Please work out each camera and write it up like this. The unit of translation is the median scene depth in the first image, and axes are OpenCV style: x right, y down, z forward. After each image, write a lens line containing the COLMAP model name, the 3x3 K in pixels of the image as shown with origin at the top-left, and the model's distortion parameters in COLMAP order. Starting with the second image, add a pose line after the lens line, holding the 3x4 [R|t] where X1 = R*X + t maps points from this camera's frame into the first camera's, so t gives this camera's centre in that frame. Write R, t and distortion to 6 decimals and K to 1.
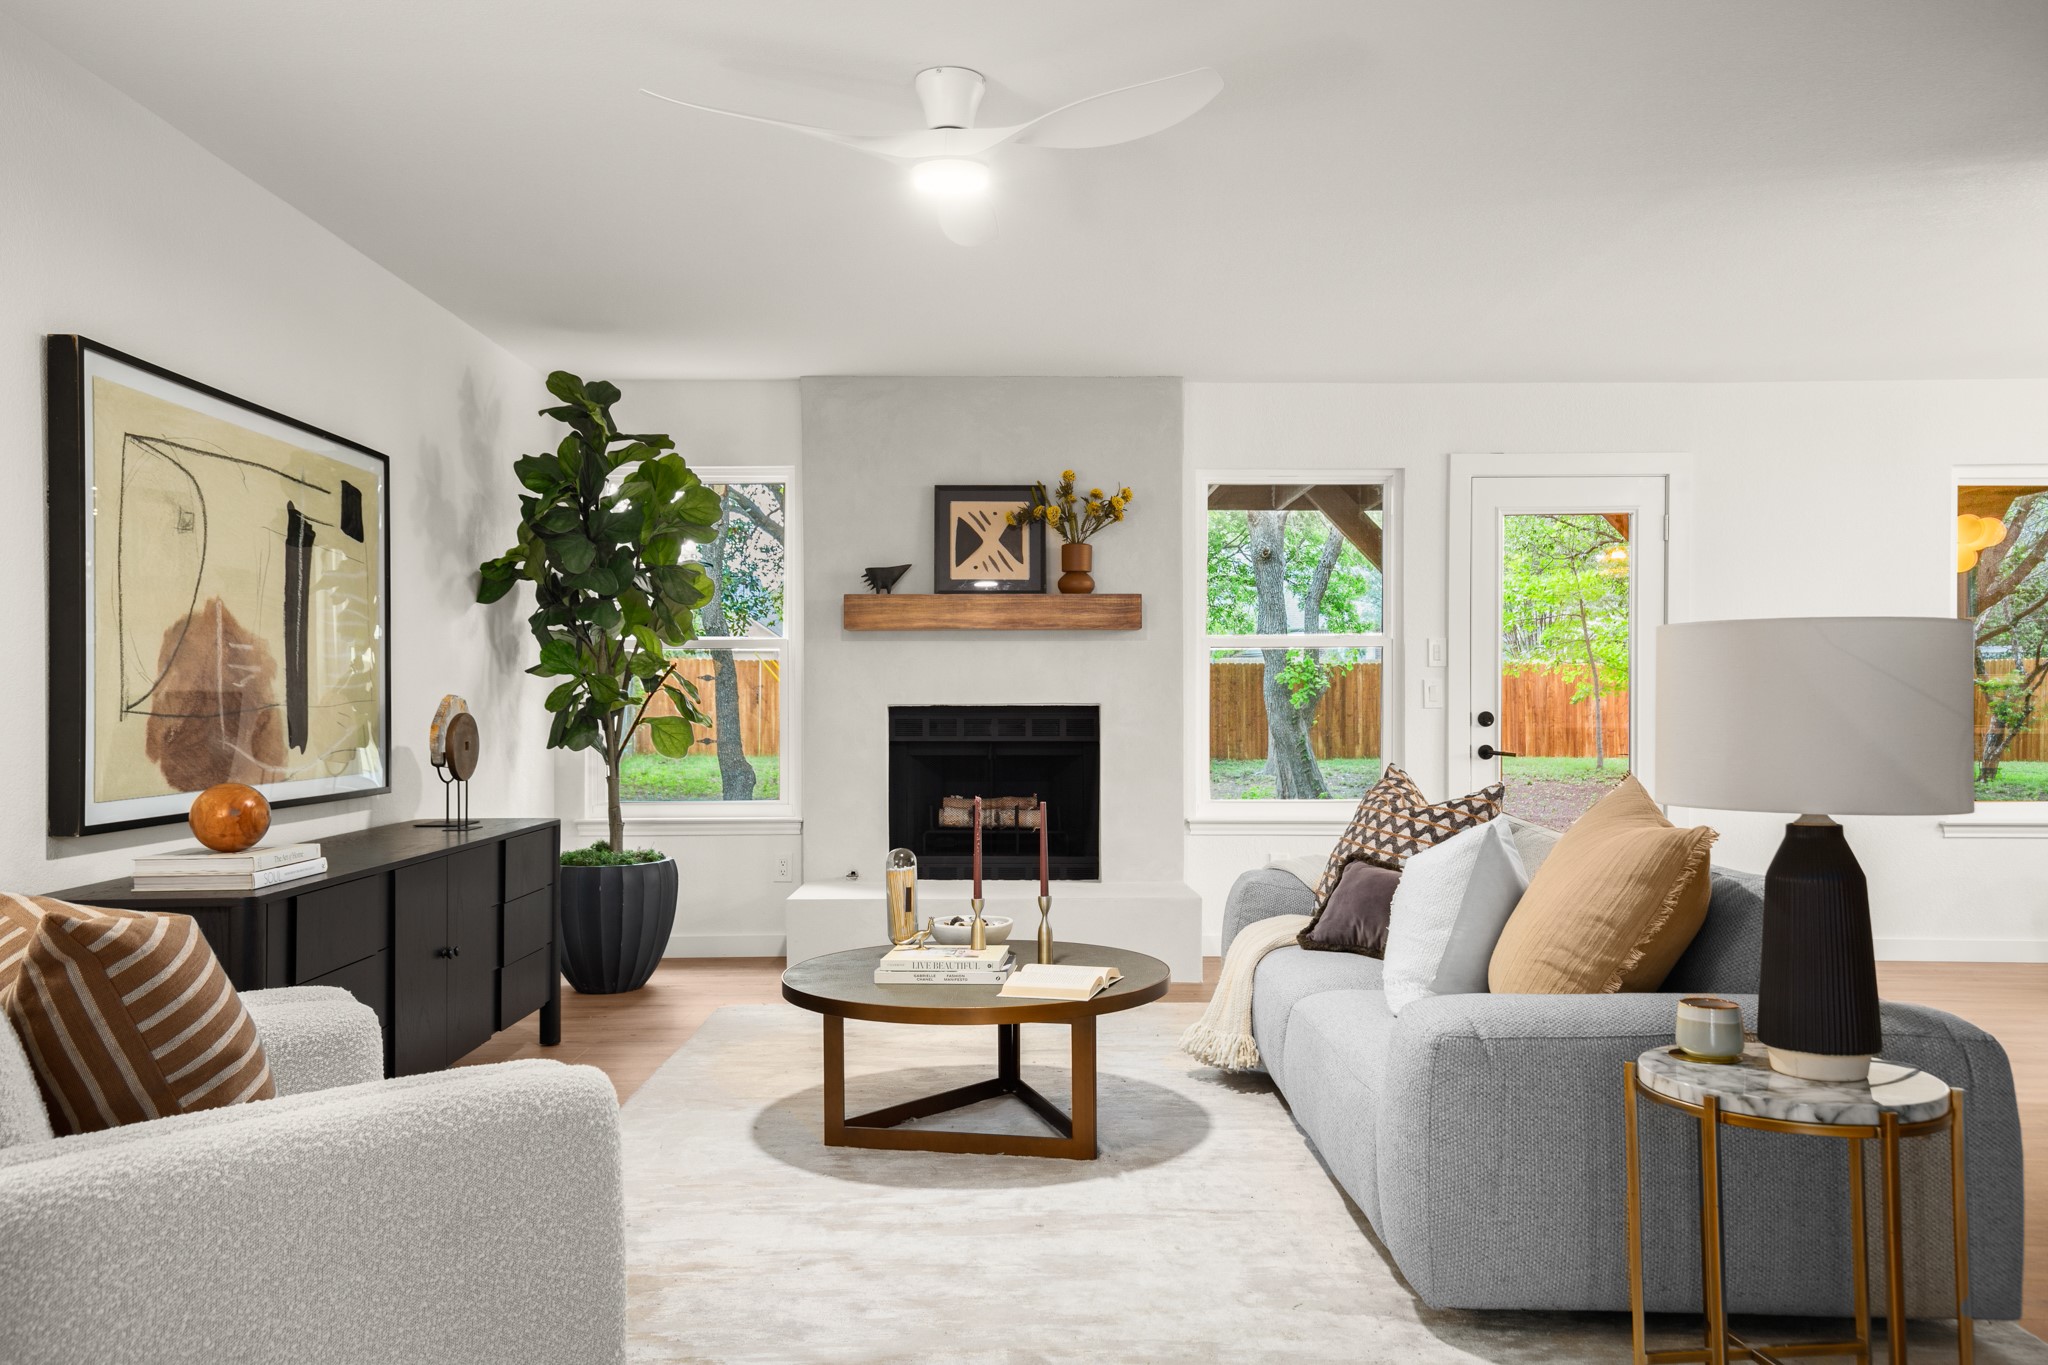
lens RADIAL K [[1589.6, 0, 1023.4], [0, 1589.6, 685.8], [0, 0, 1]] dist [0.000146, 0.000078]
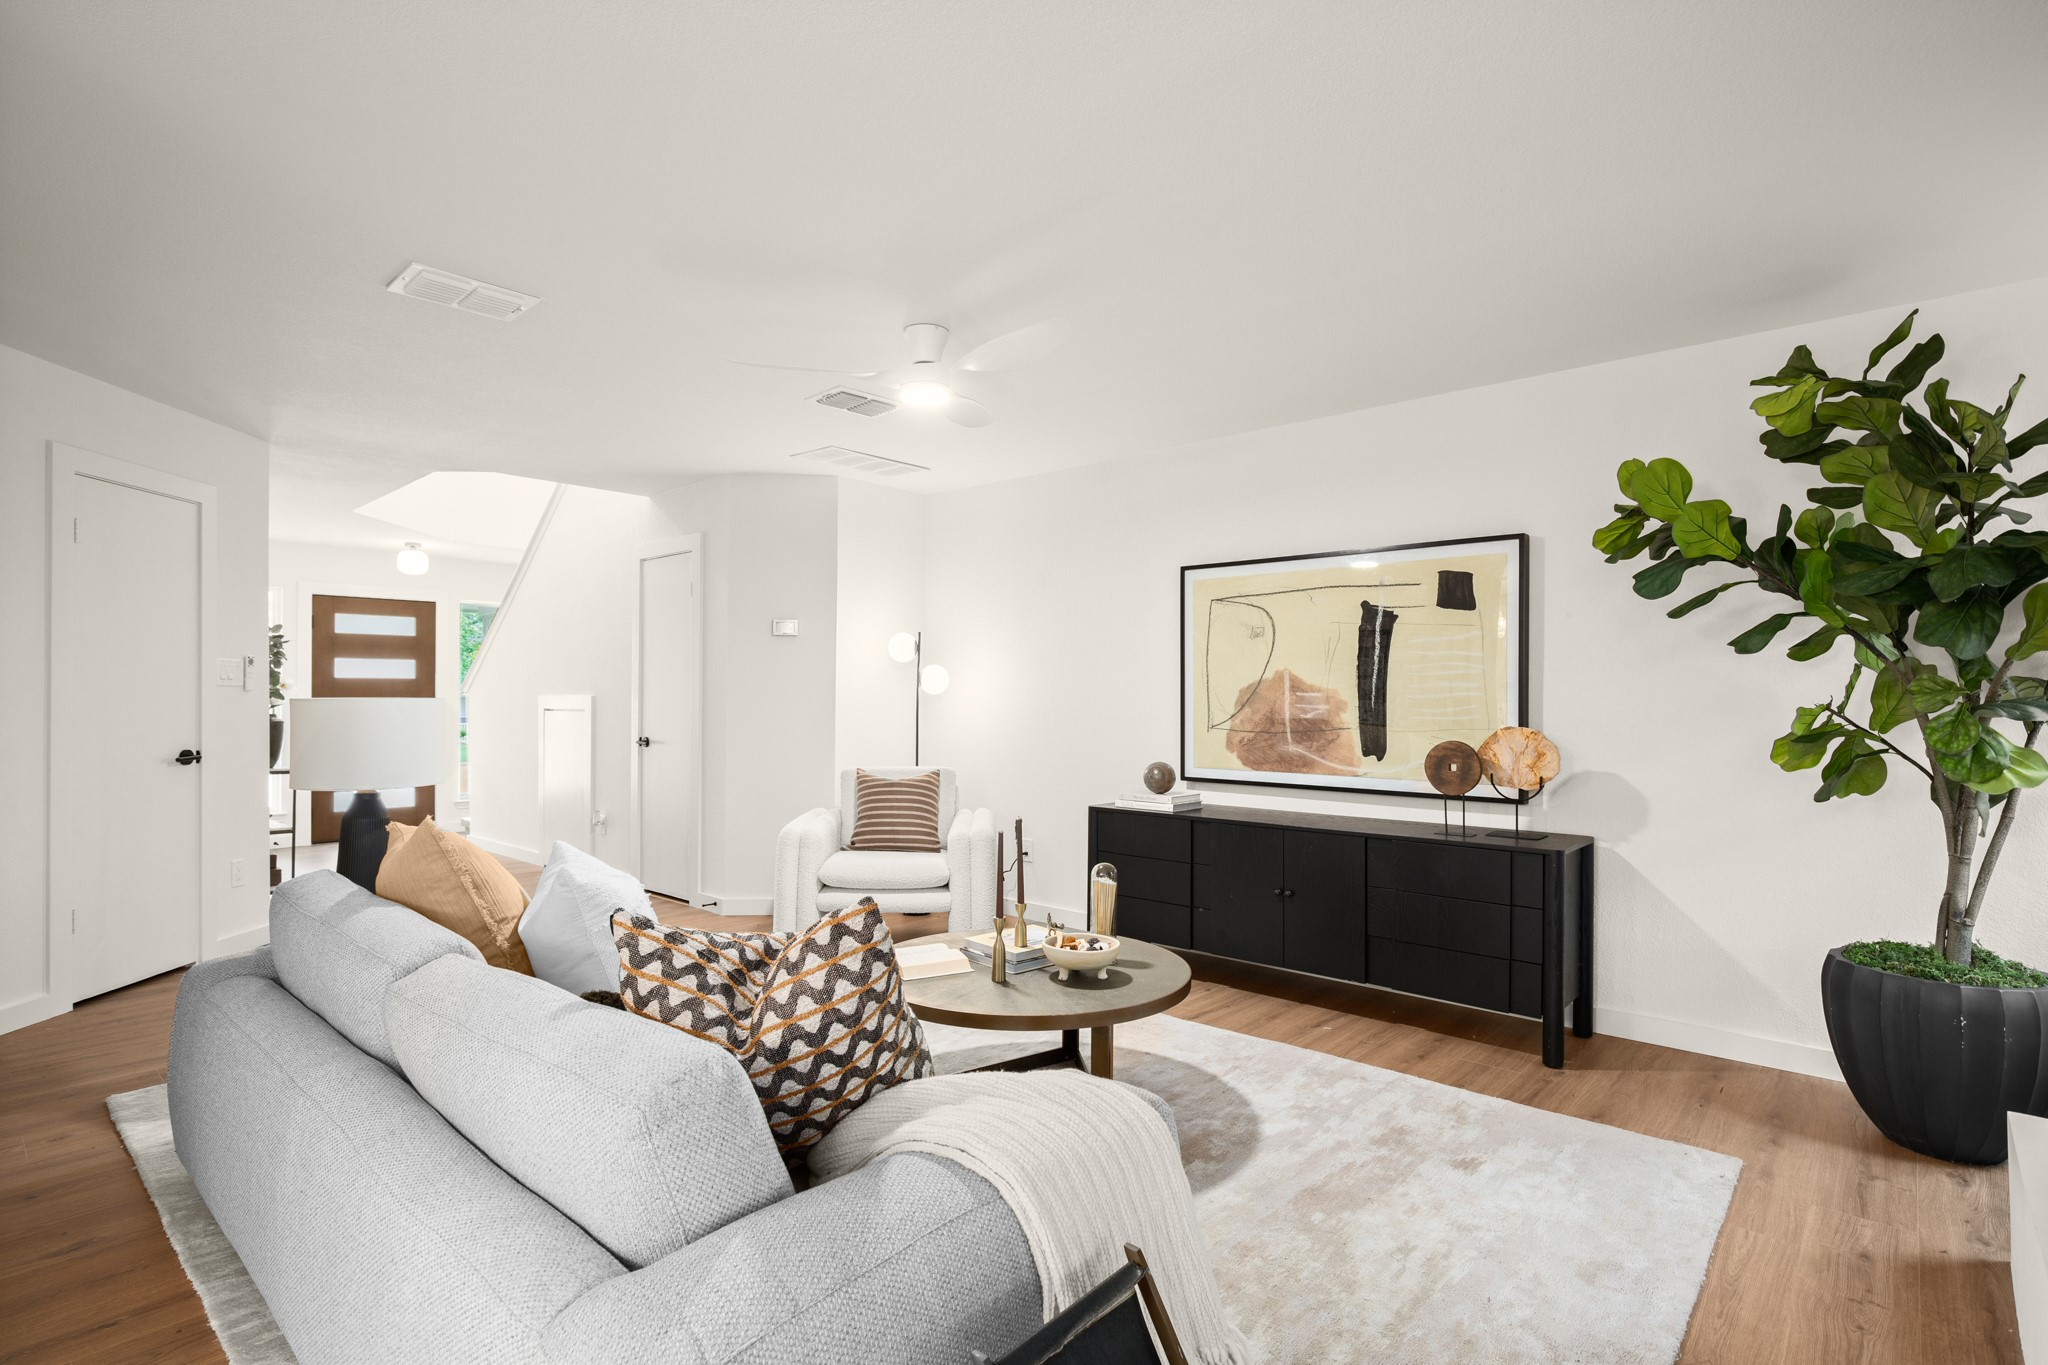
lens RADIAL K [[996.4, 0, 1023.7], [0, 996.4, 691.0], [0, 0, 1]] dist [-0.000051, -0.000002]
pose [[-0.668854, -0.002458, -0.743389, 0.588079], [0.009153, 0.999891, -0.011542, -0.020392], [0.743337, -0.014524, -0.668759, 1.631212]]
